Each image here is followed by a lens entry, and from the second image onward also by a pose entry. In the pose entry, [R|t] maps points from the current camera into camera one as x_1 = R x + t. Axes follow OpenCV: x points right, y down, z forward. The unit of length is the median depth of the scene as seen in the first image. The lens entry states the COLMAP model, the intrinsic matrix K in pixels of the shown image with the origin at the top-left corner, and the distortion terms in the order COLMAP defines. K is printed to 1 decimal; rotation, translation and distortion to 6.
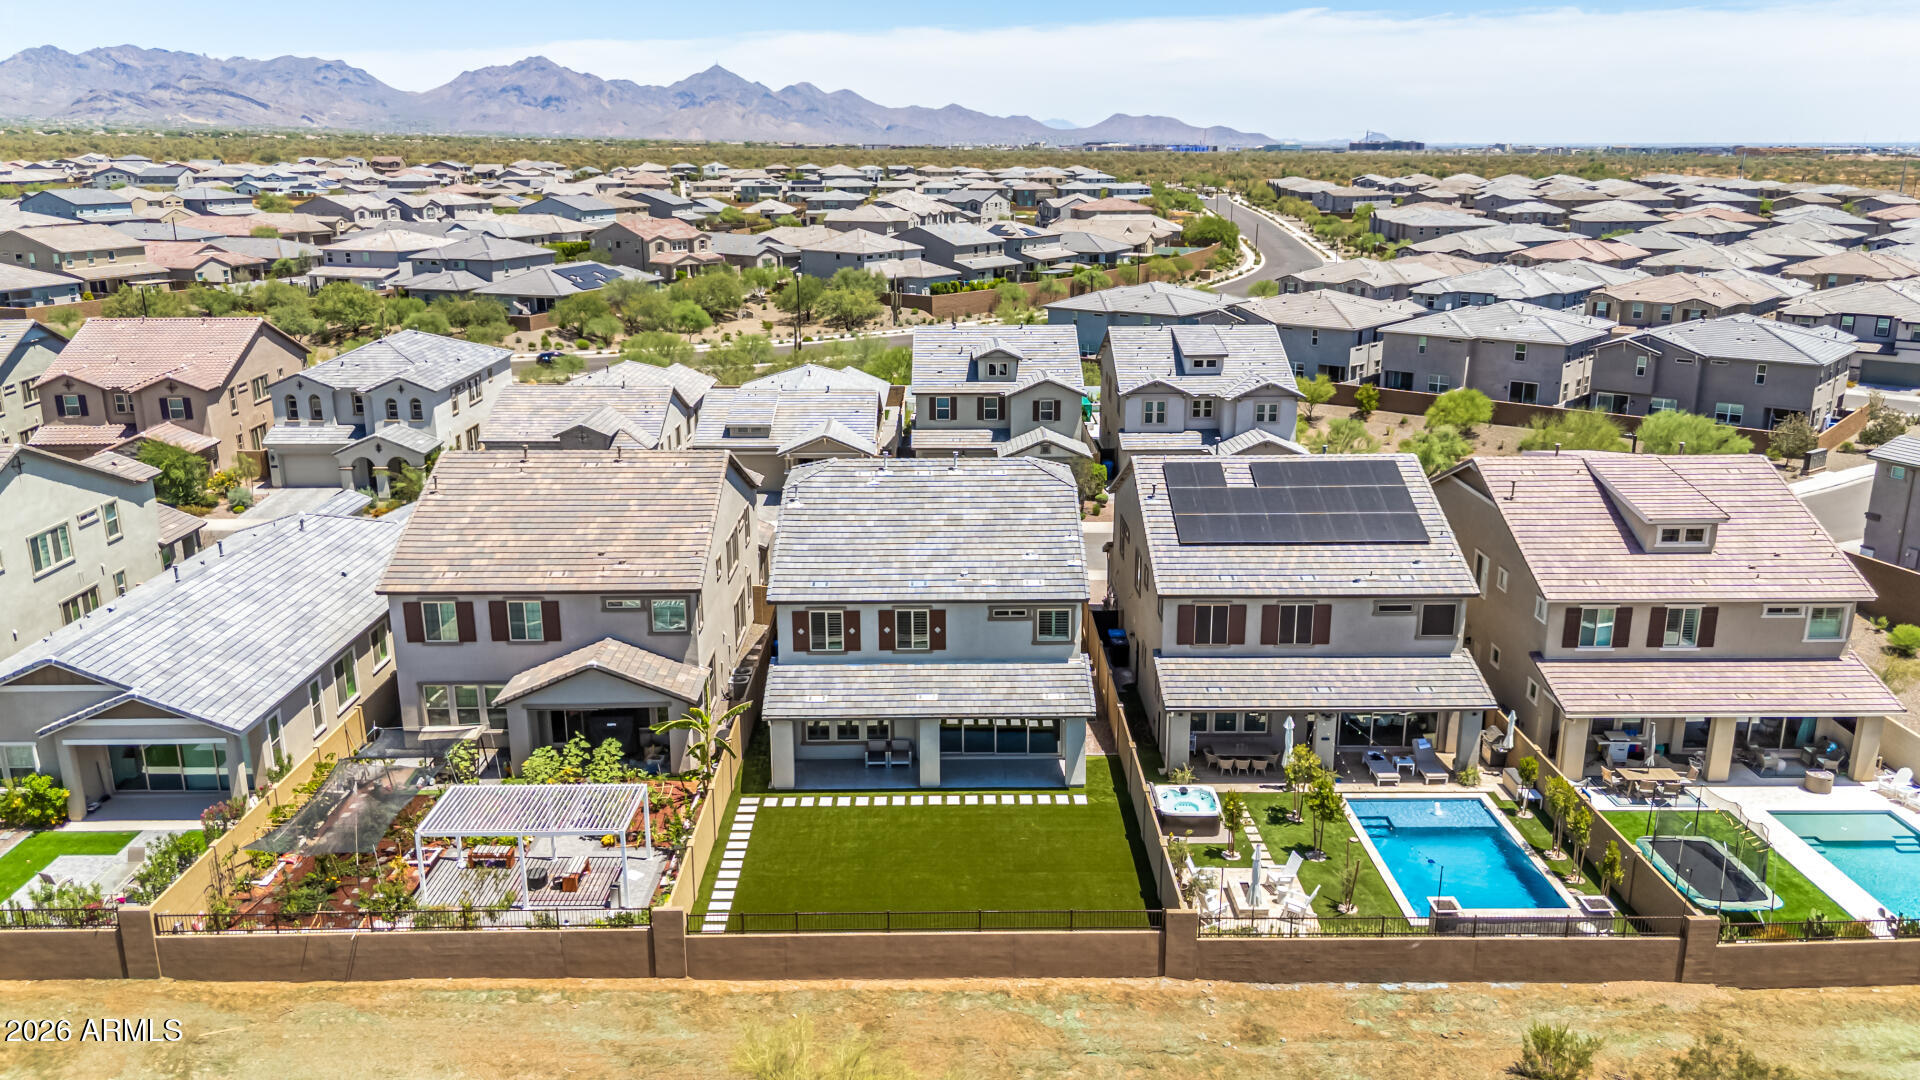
lens RADIAL K [[1458.3, 0, 937.8], [0, 1458.3, 522.0], [0, 0, 1]] dist [0.067496, -0.066533]
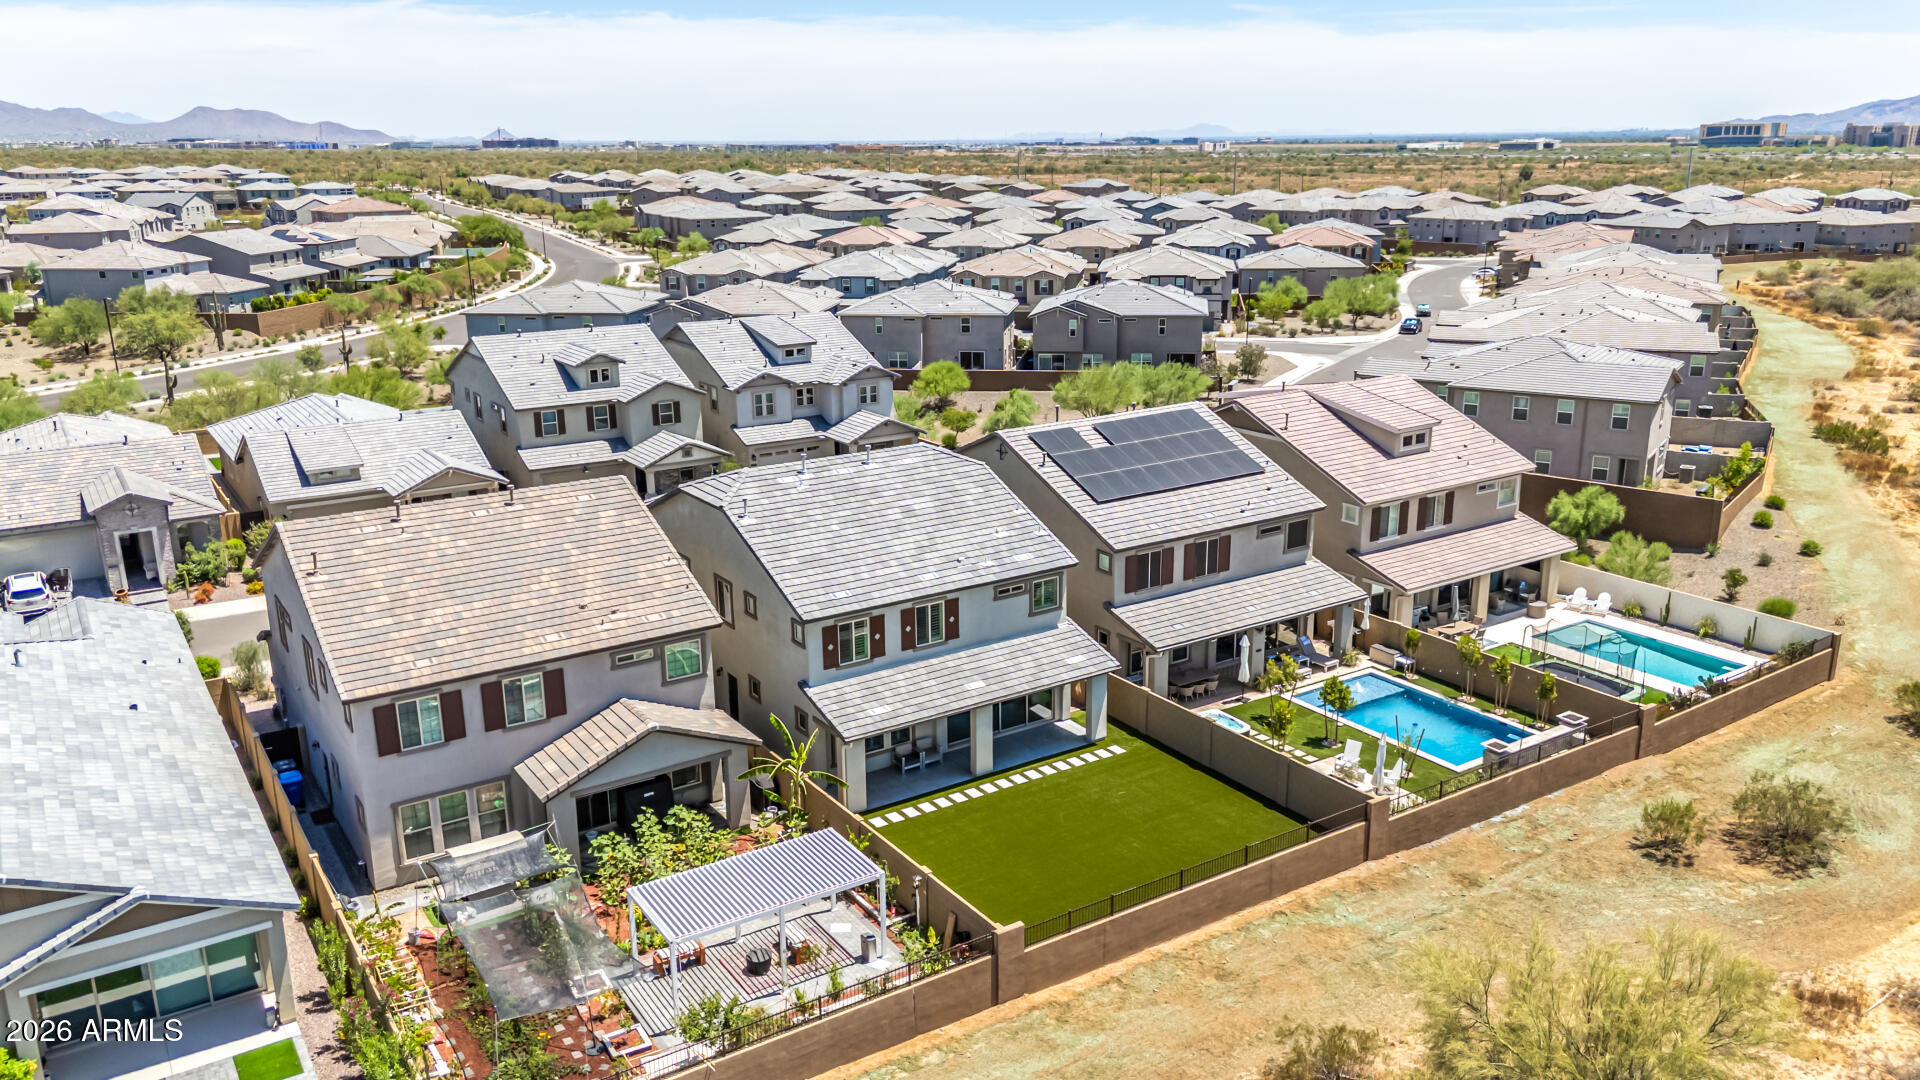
lens RADIAL K [[1458.3, 0, 991.3], [0, 1458.3, 524.9], [0, 0, 1]] dist [0.067496, -0.066533]
pose [[0.833424, -0.147901, 0.532475, -0.489713], [0.146024, 0.988214, 0.045933, -0.030937], [-0.532993, 0.039473, 0.845198, 0.139453]]
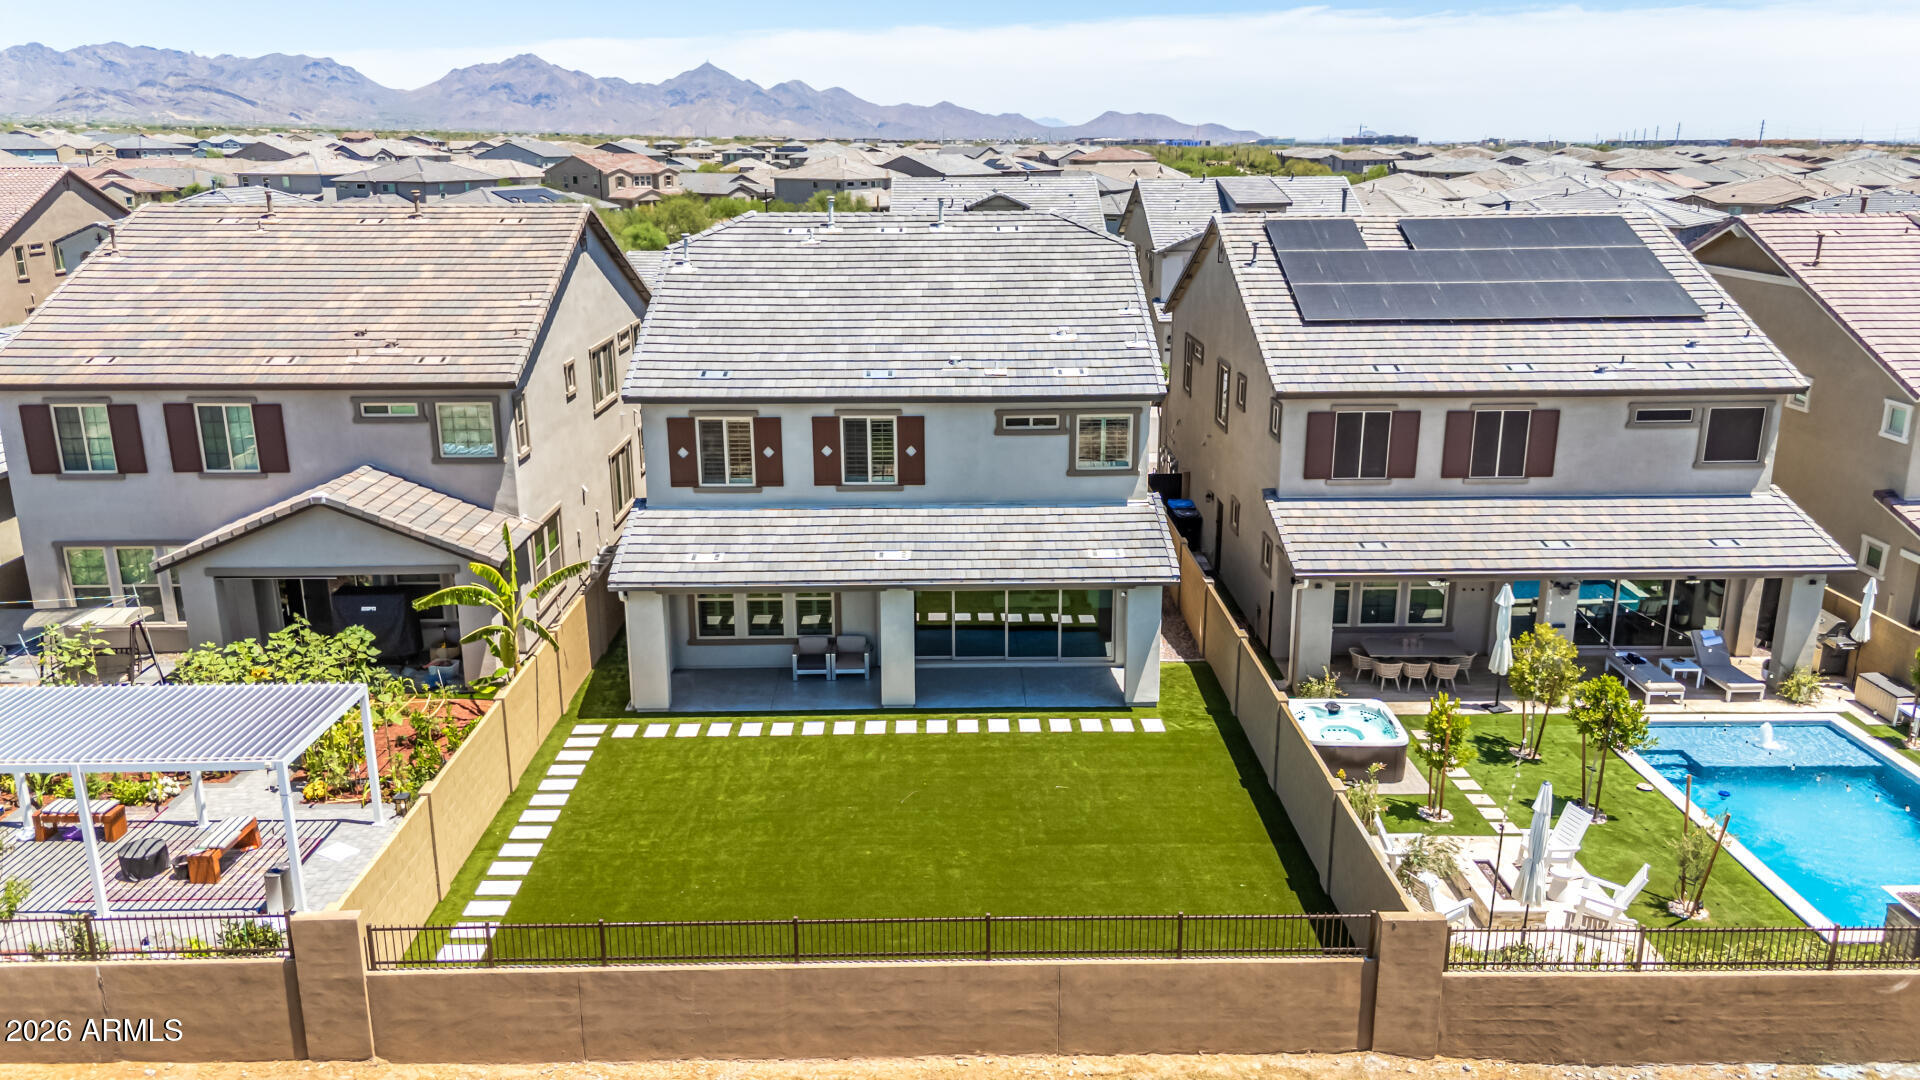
lens RADIAL K [[1458.3, 0, 937.0], [0, 1458.3, 552.4], [0, 0, 1]] dist [0.067496, -0.066533]
pose [[0.999986, -0.002146, 0.004843, 0.007425], [0.002032, 0.999725, 0.023351, 0.100438], [-0.004892, -0.023341, 0.999716, 0.390481]]
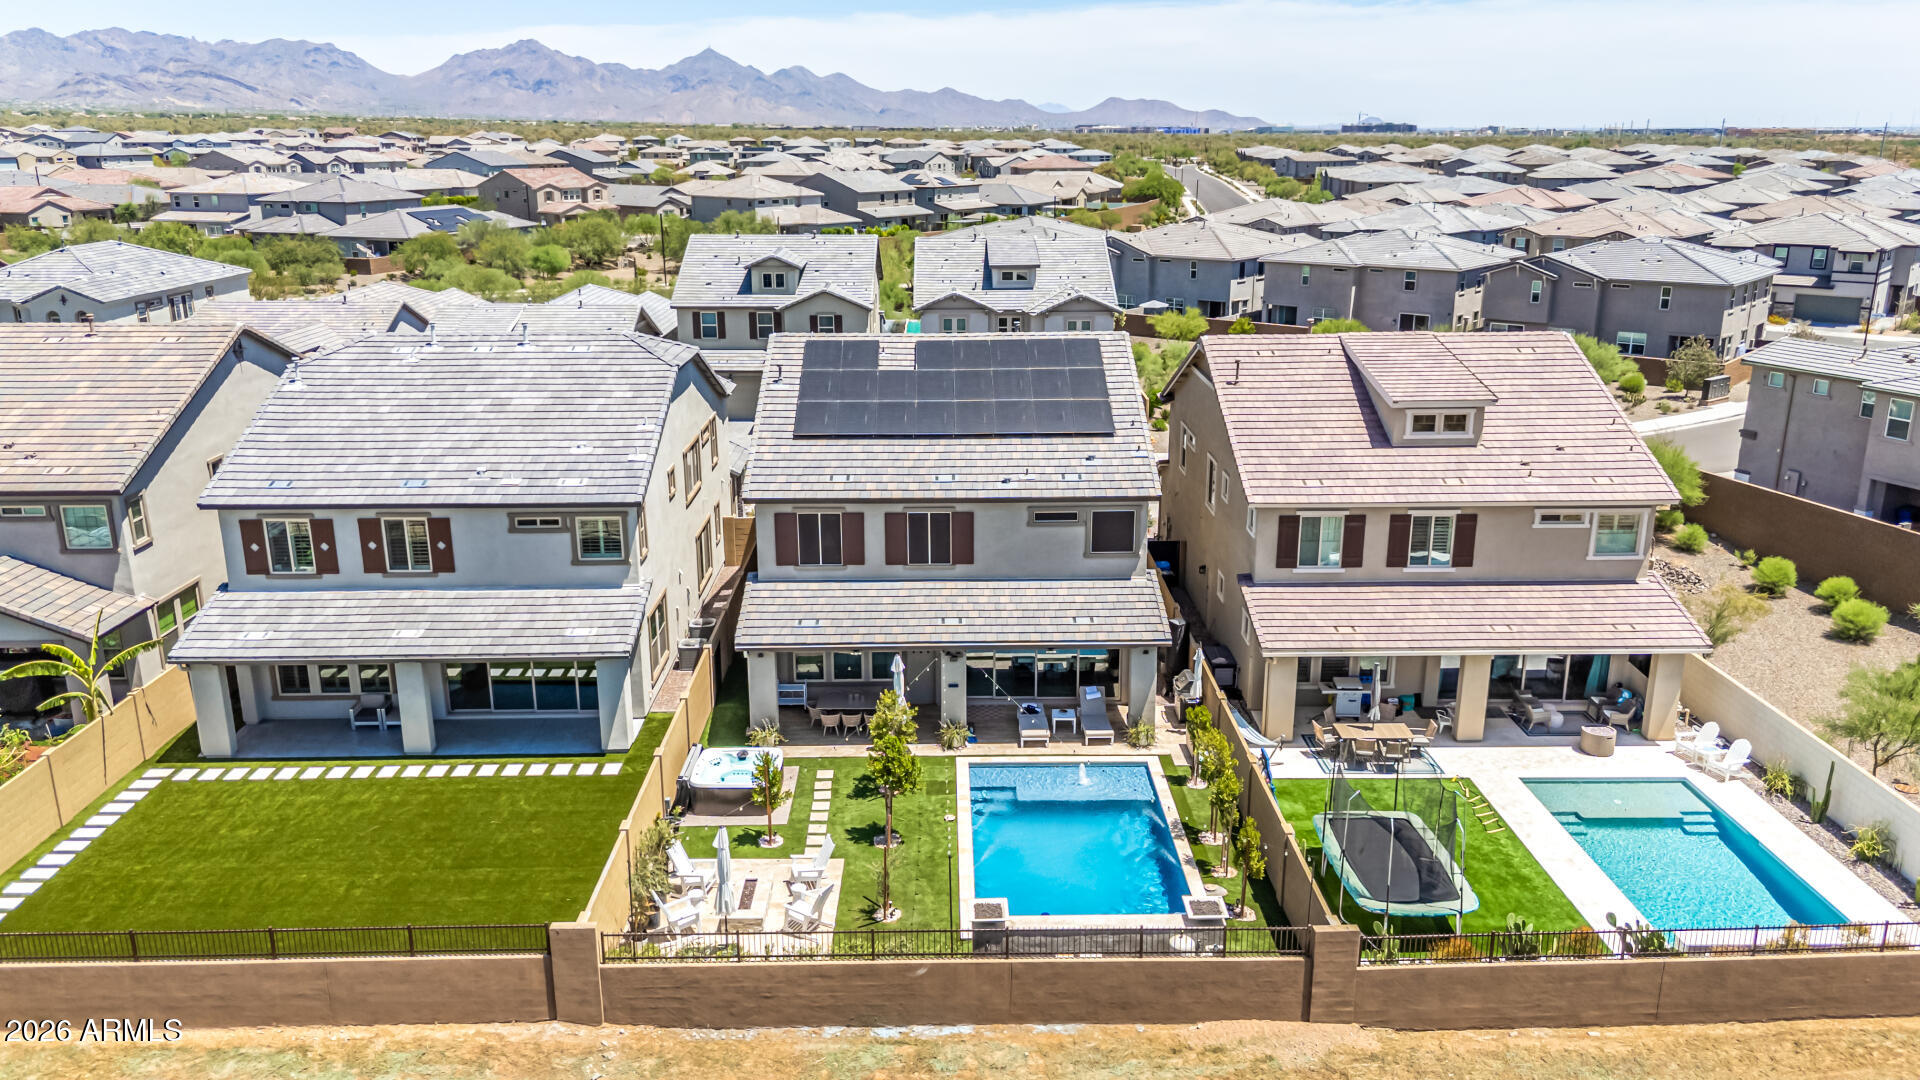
lens RADIAL K [[1458.3, 0, 933.3], [0, 1458.3, 542.0], [0, 0, 1]] dist [0.067496, -0.066533]
pose [[0.999990, -0.001125, 0.004395, 0.244196], [0.001017, 0.999701, 0.024438, 0.053446], [-0.004421, -0.024434, 0.999692, 0.242443]]
